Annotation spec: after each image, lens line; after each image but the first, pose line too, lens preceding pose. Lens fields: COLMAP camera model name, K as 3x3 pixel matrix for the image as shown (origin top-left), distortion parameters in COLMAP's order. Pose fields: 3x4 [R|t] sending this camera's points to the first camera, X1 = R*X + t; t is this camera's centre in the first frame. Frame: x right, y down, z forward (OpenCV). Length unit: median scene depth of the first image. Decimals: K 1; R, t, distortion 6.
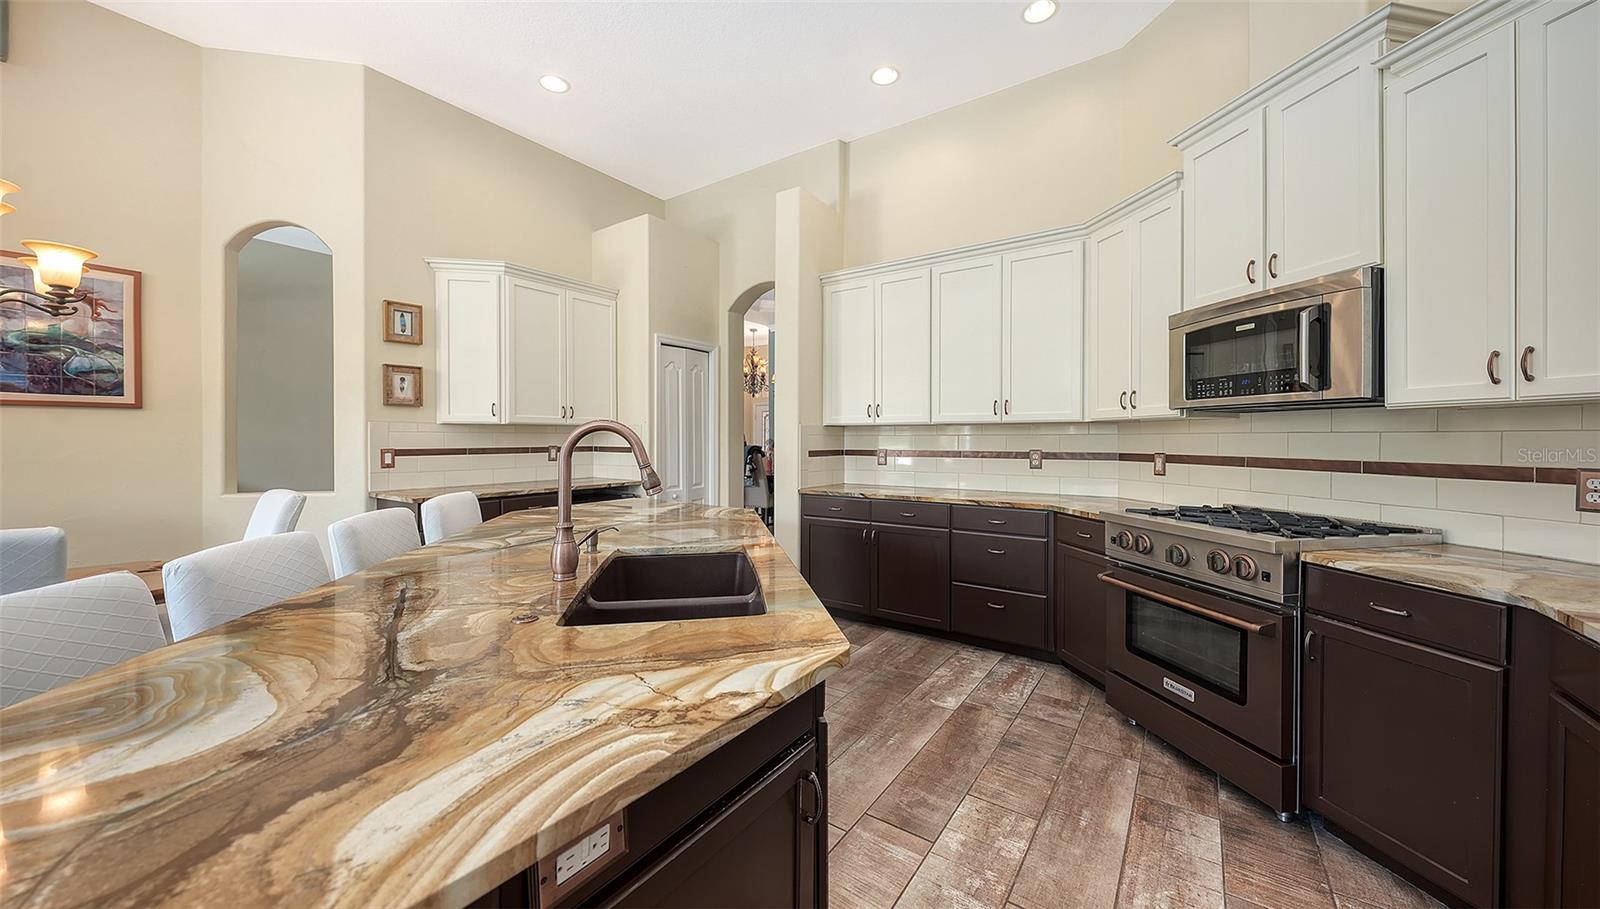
lens RADIAL K [[555.8, 0, 799.2], [0, 555.8, 442.8], [0, 0, 1]] dist [-0.006814, 0.000071]
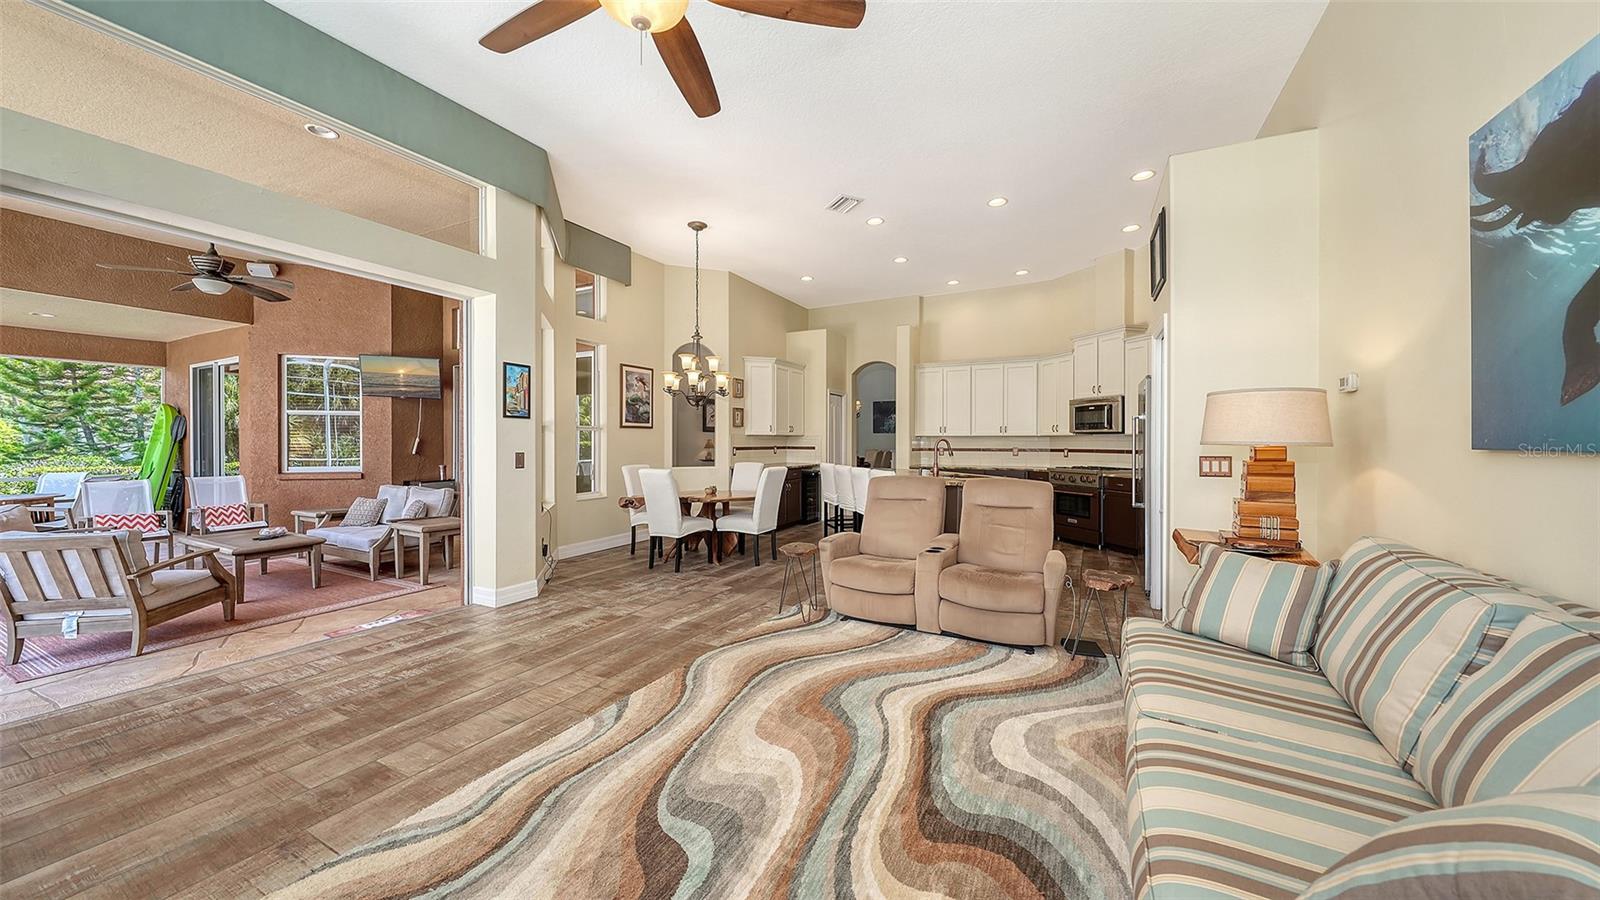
lens RADIAL K [[551.8, 0, 803.9], [0, 551.8, 444.4], [0, 0, 1]] dist [-0.010732, -0.000392]
pose [[0.990735, 0.001669, 0.135799, -0.770107], [-0.001176, 0.999992, -0.003711, 0.008122], [-0.135804, 0.003517, 0.990729, -1.165400]]
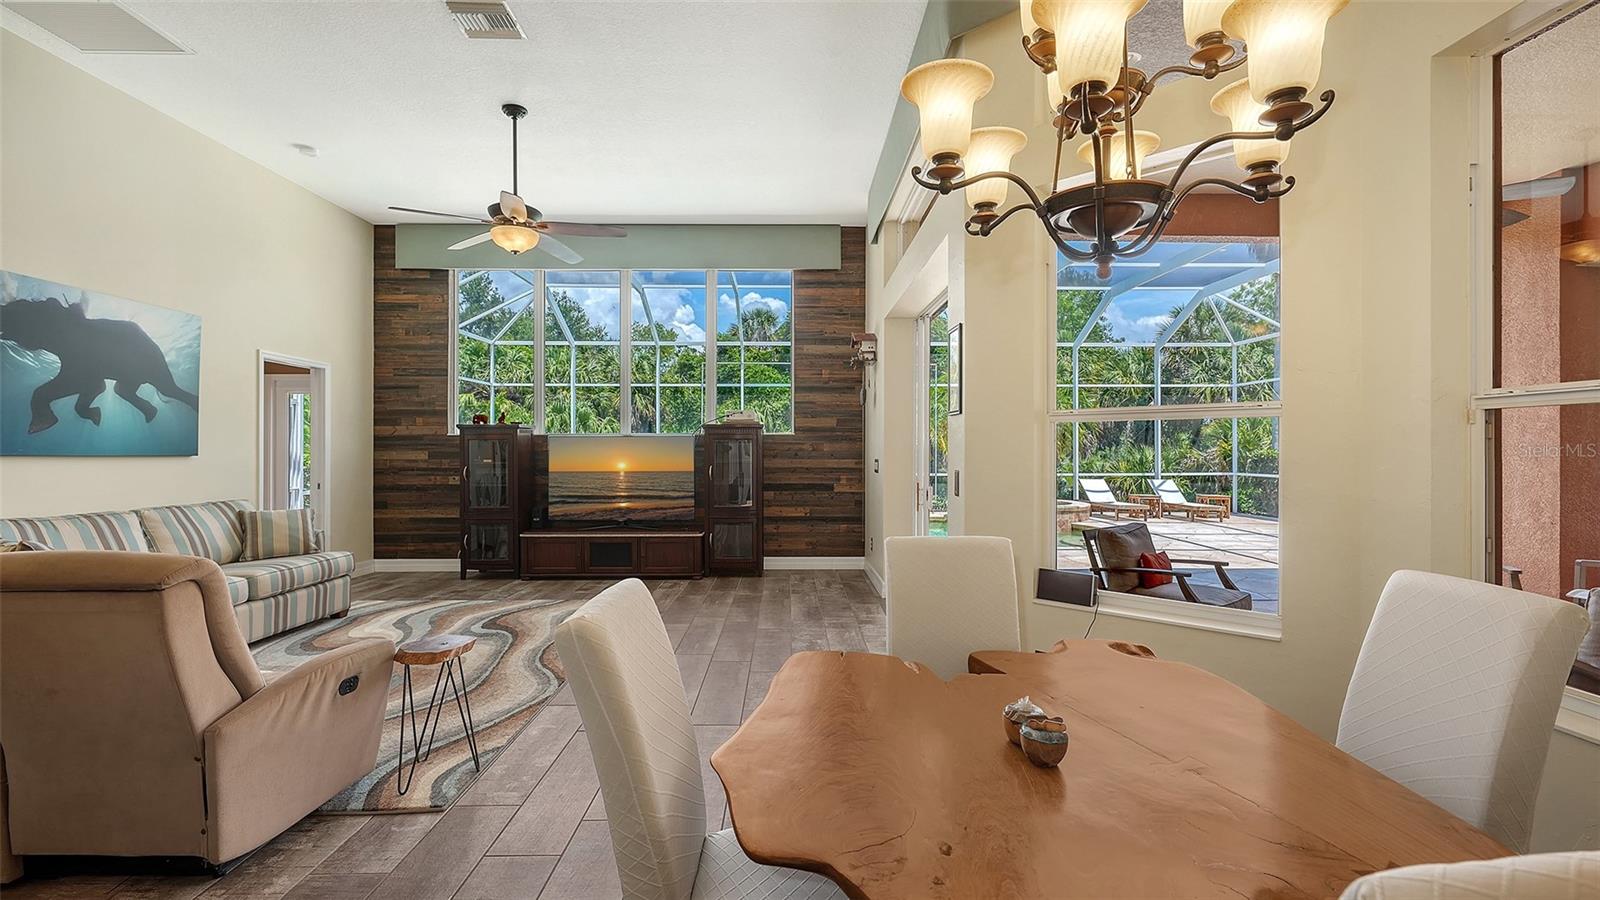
lens RADIAL K [[719.2, 0, 814.2], [0, 719.2, 438.4], [0, 0, 1]] dist [-0.007337, 0.002722]
pose [[-0.802308, -0.009081, -0.596841, -0.487299], [-0.003452, 0.999938, -0.010574, -0.008562], [0.596900, -0.006423, -0.802290, 0.794822]]
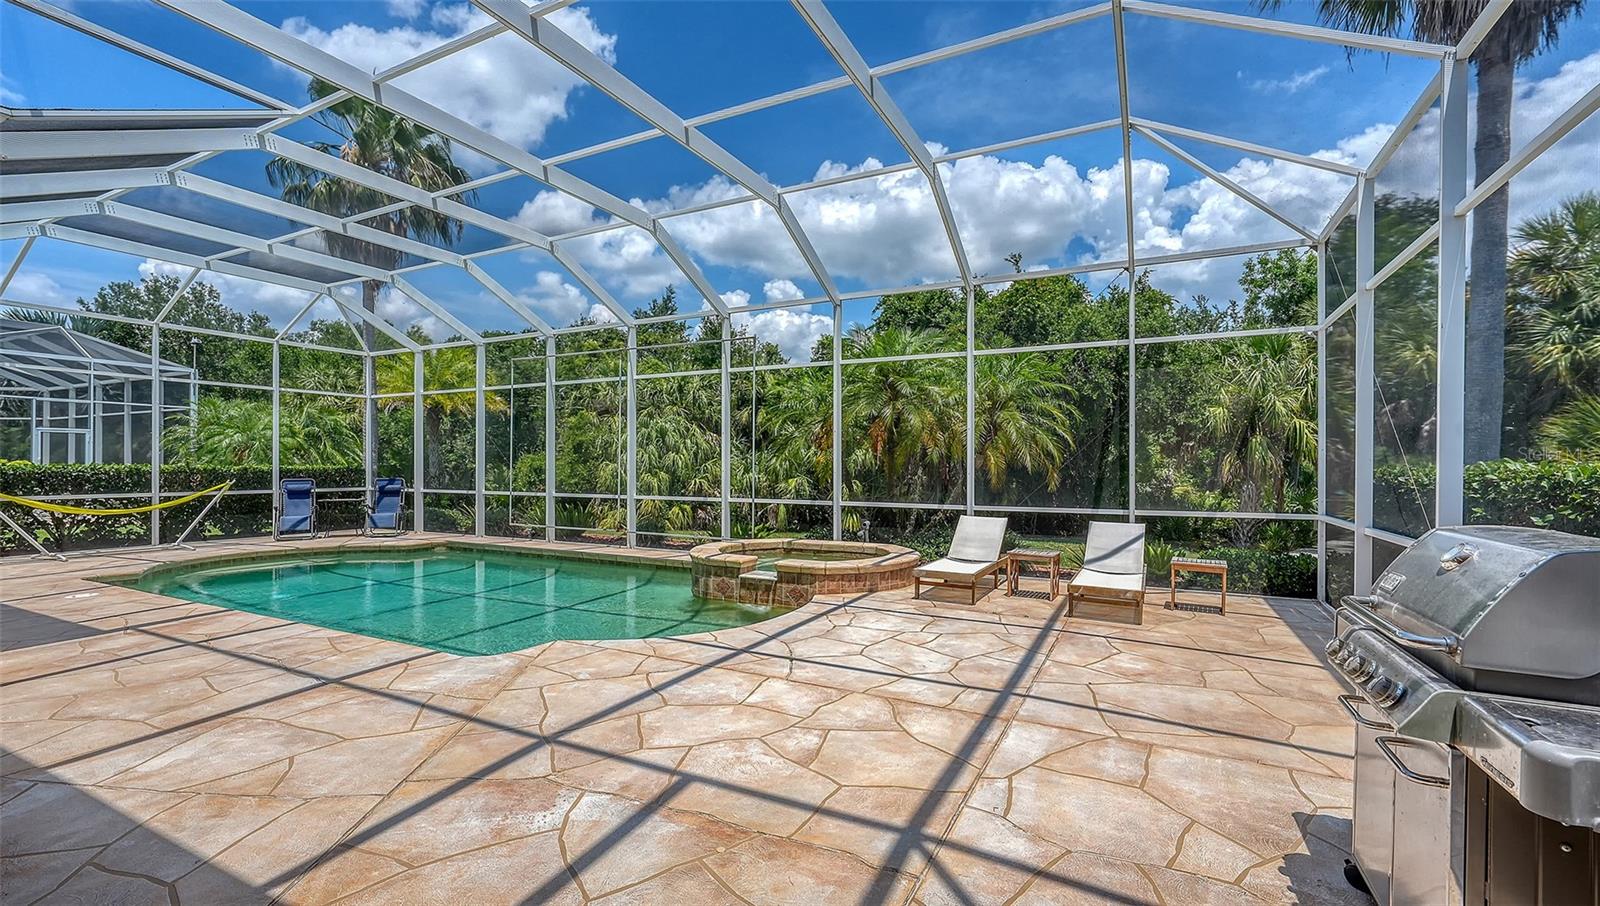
lens RADIAL K [[693.9, 0, 811.3], [0, 693.9, 466.8], [0, 0, 1]] dist [-0.016530, 0.001431]
pose [[-0.989993, -0.004004, -0.141059, -3.471558], [-0.004726, 0.999977, 0.004780, 0.007165], [0.141036, 0.005399, -0.989990, 0.579177]]
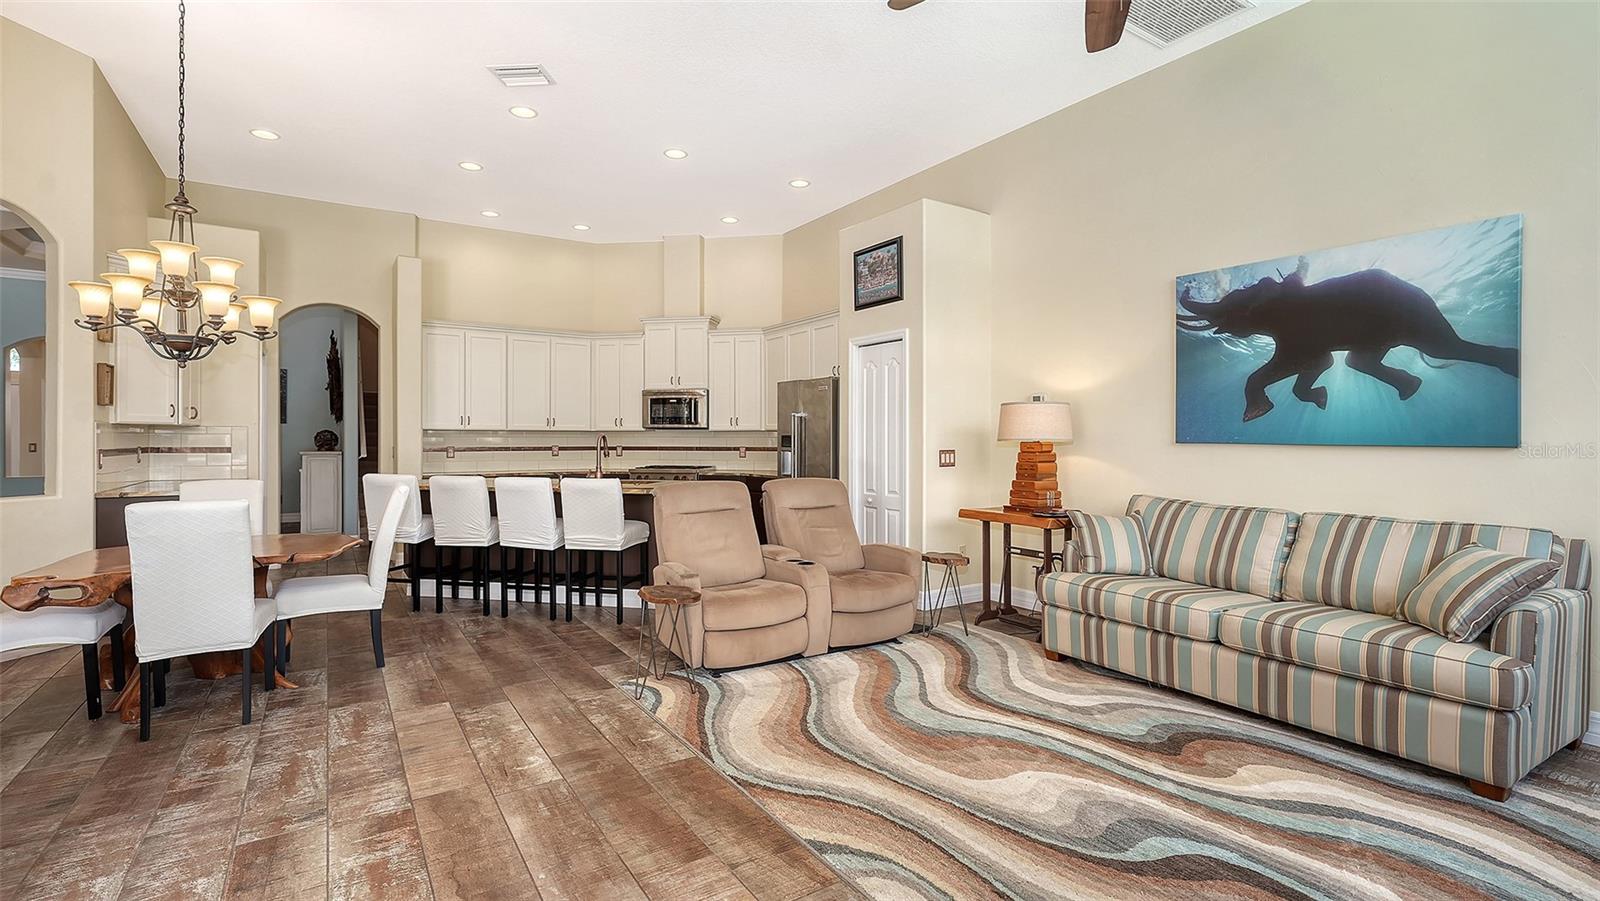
lens RADIAL K [[719.2, 0, 801.7], [0, 719.2, 436.3], [0, 0, 1]] dist [-0.007337, 0.002722]
pose [[0.373170, 0.002002, 0.927761, -1.479544], [0.007056, 0.999963, -0.004996, 0.000092], [-0.927736, 0.008411, 0.373142, -0.624235]]
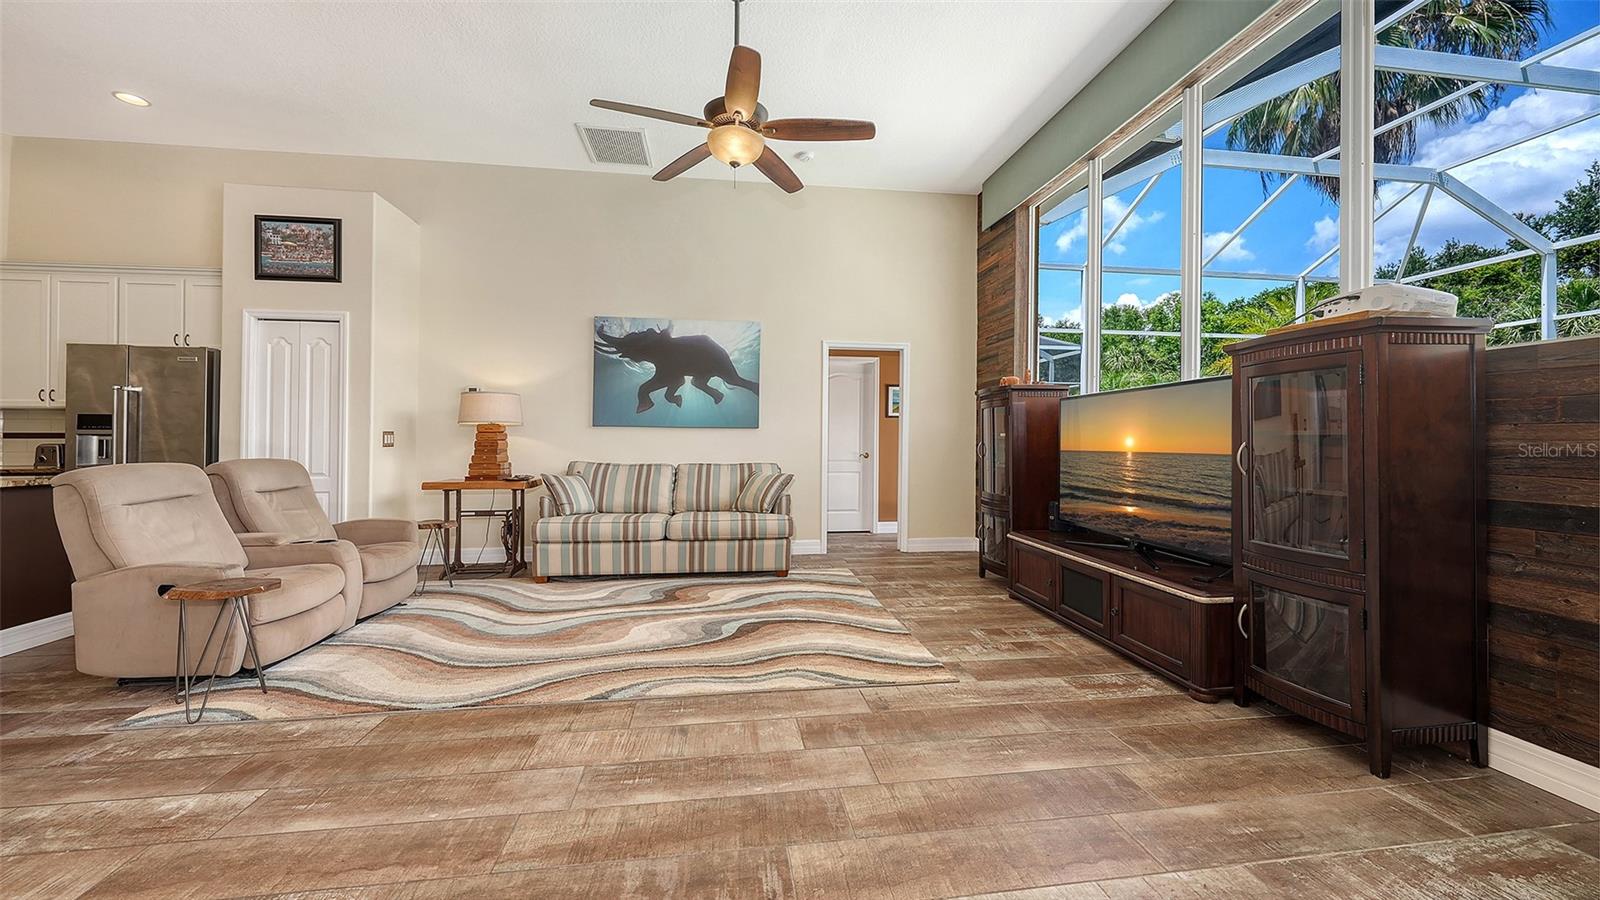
lens RADIAL K [[604.4, 0, 800.4], [0, 604.4, 427.1], [0, 0, 1]] dist [-0.003702, -0.000211]
pose [[-0.684325, 0.013864, 0.729045, -1.596538], [0.003564, 0.999871, -0.015669, 0.038503], [-0.729168, -0.008124, -0.684286, -0.088675]]
